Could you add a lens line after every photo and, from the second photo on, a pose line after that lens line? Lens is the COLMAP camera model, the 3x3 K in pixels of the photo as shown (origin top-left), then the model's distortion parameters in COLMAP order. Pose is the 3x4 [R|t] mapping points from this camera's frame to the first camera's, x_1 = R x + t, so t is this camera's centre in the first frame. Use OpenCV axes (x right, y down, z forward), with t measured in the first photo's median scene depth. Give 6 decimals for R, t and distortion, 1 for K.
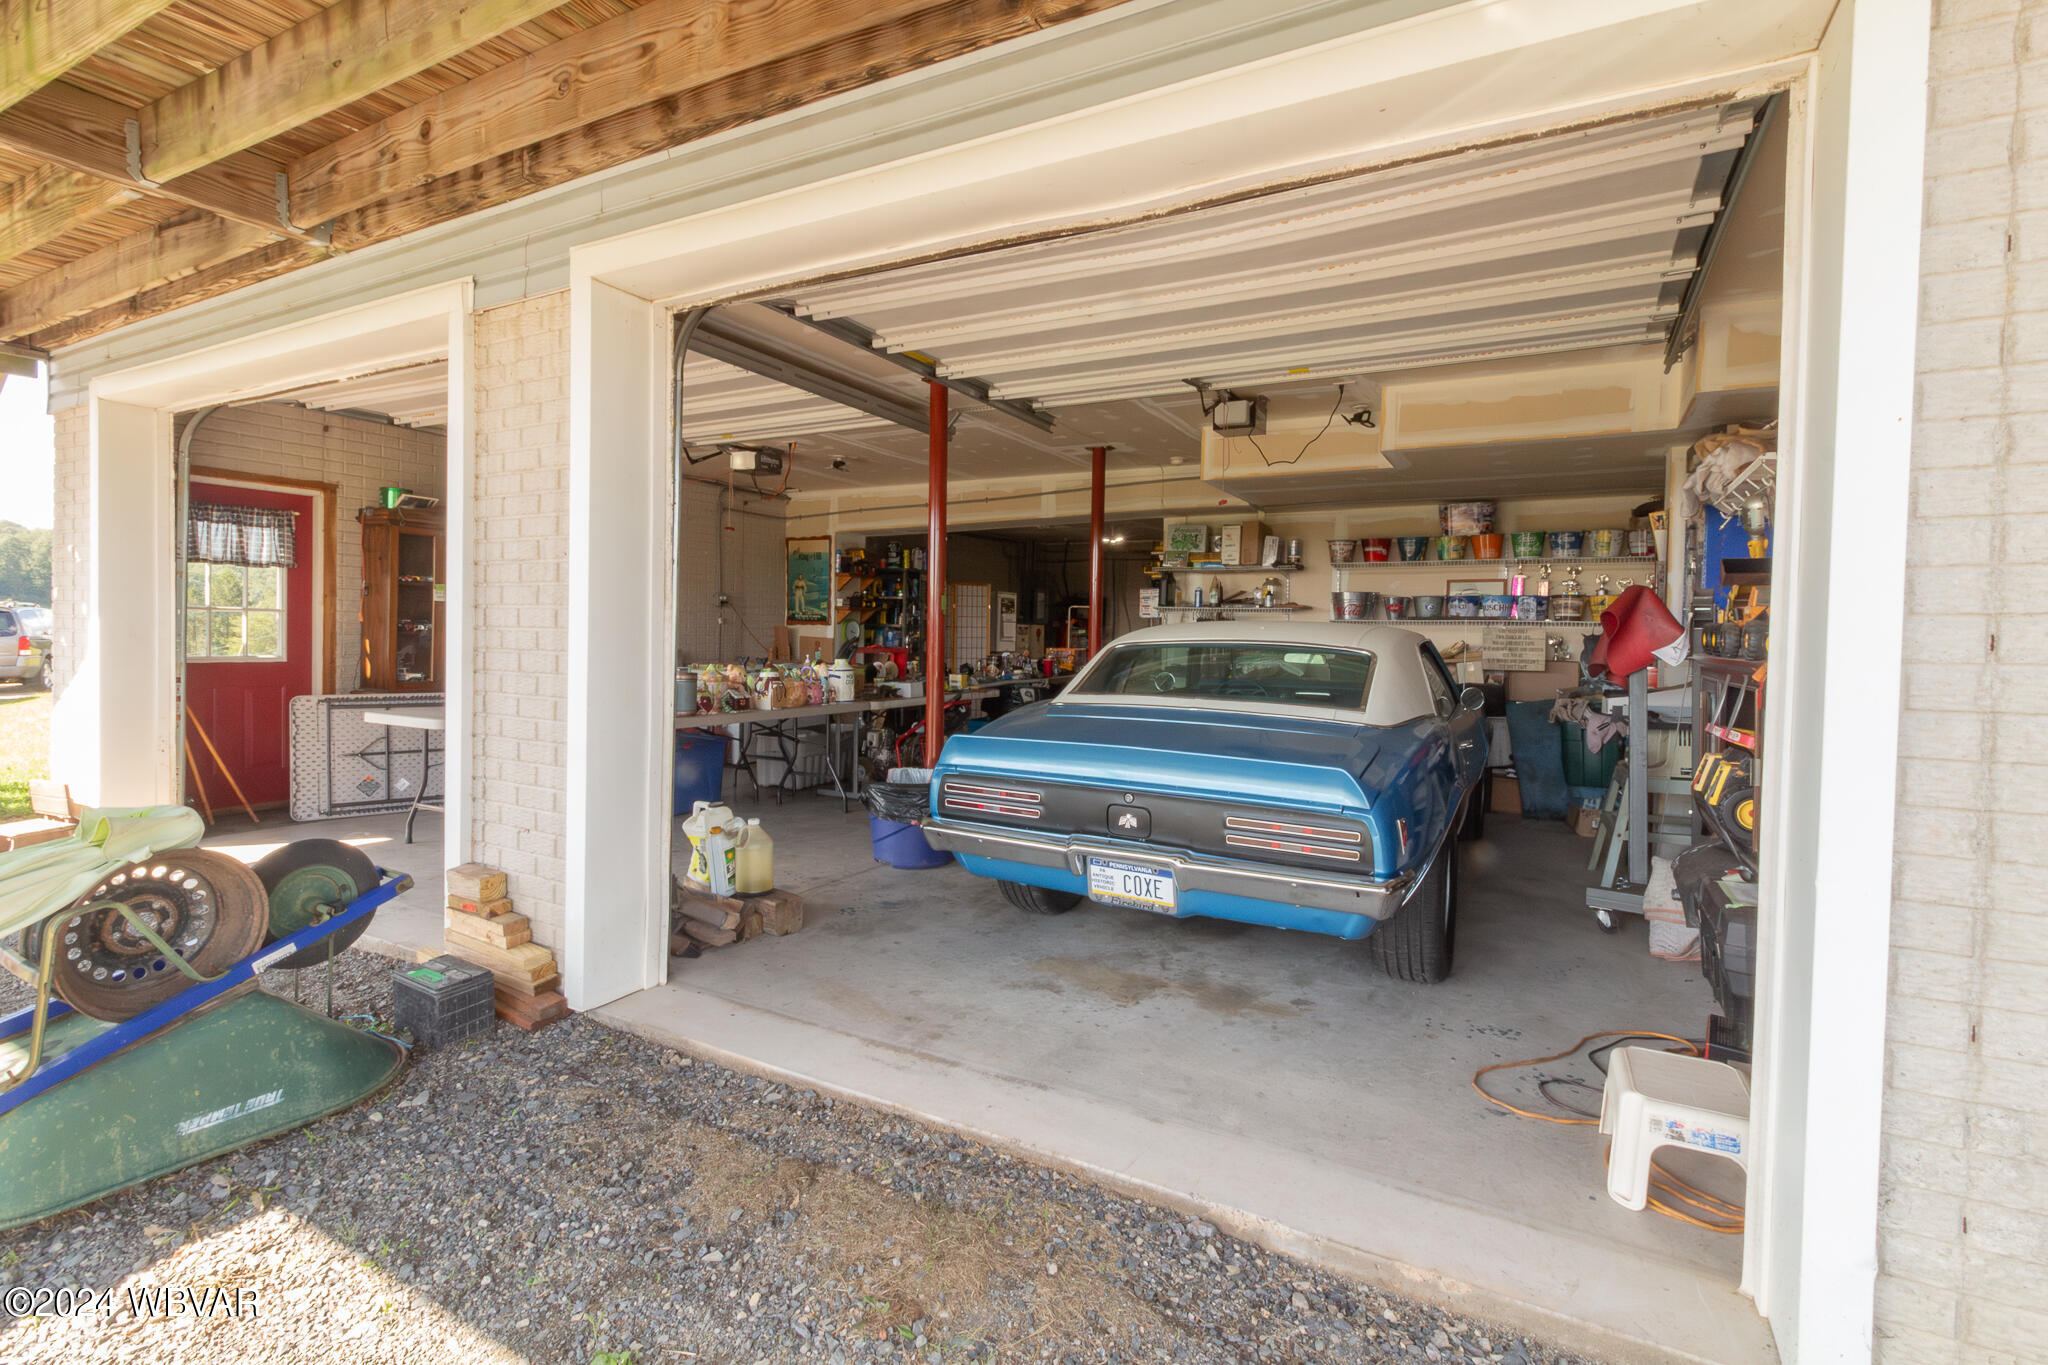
lens RADIAL K [[942.8, 0, 1027.6], [0, 942.8, 672.4], [0, 0, 1]] dist [0.004583, -0.000474]
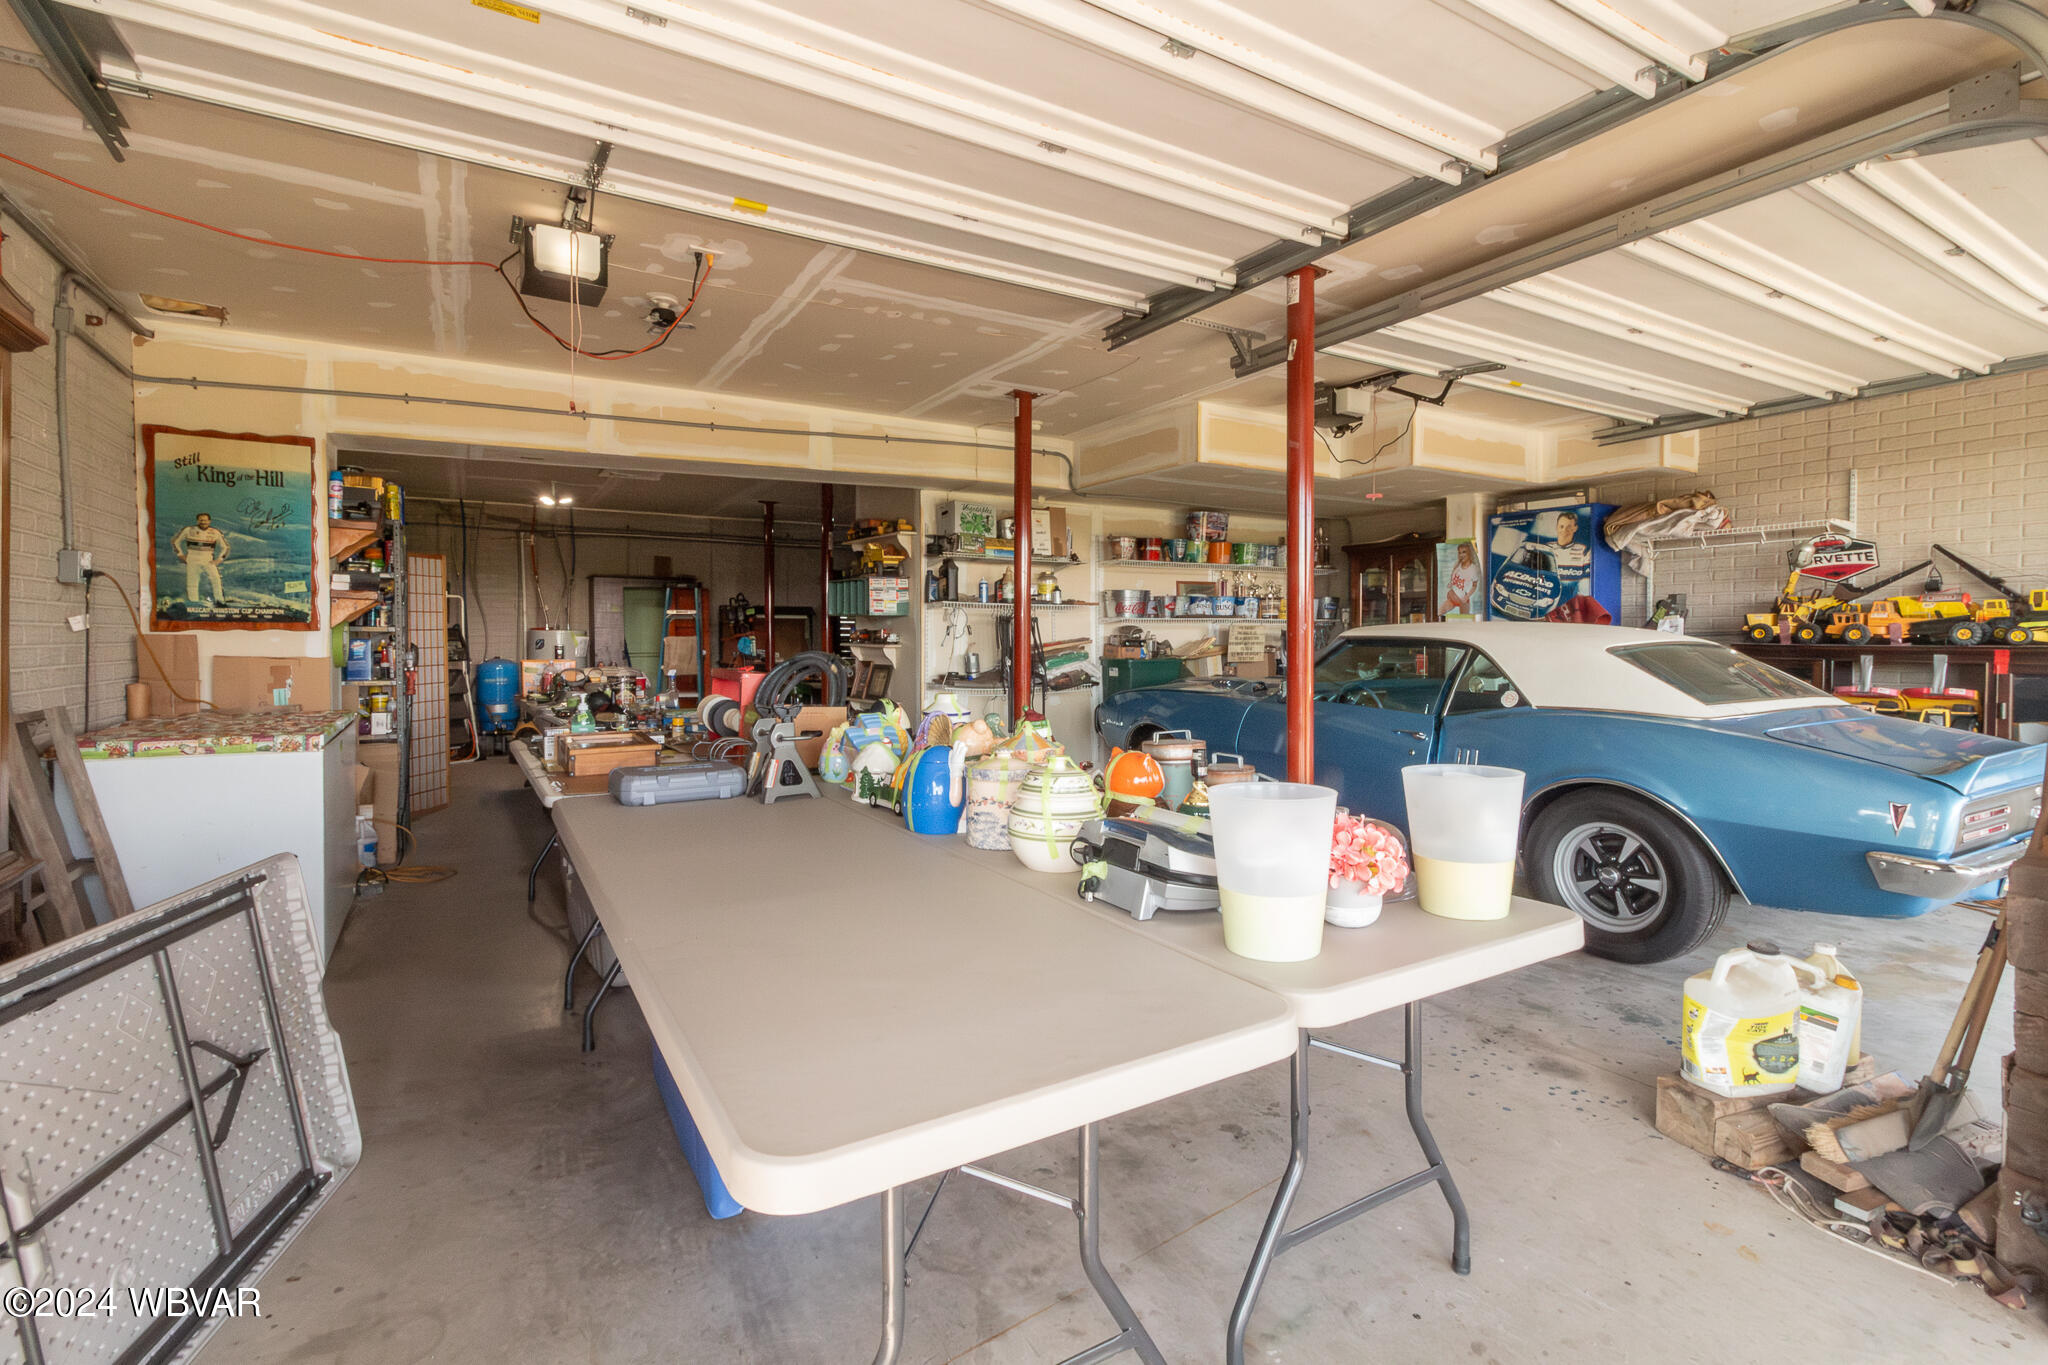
lens RADIAL K [[942.8, 0, 1023.8], [0, 942.8, 670.0], [0, 0, 1]] dist [0.004583, -0.000474]
pose [[0.496803, -0.051559, 0.866330, -0.444514], [0.046449, 0.998383, 0.032781, -0.029813], [-0.866619, 0.023955, 0.498395, 0.465834]]
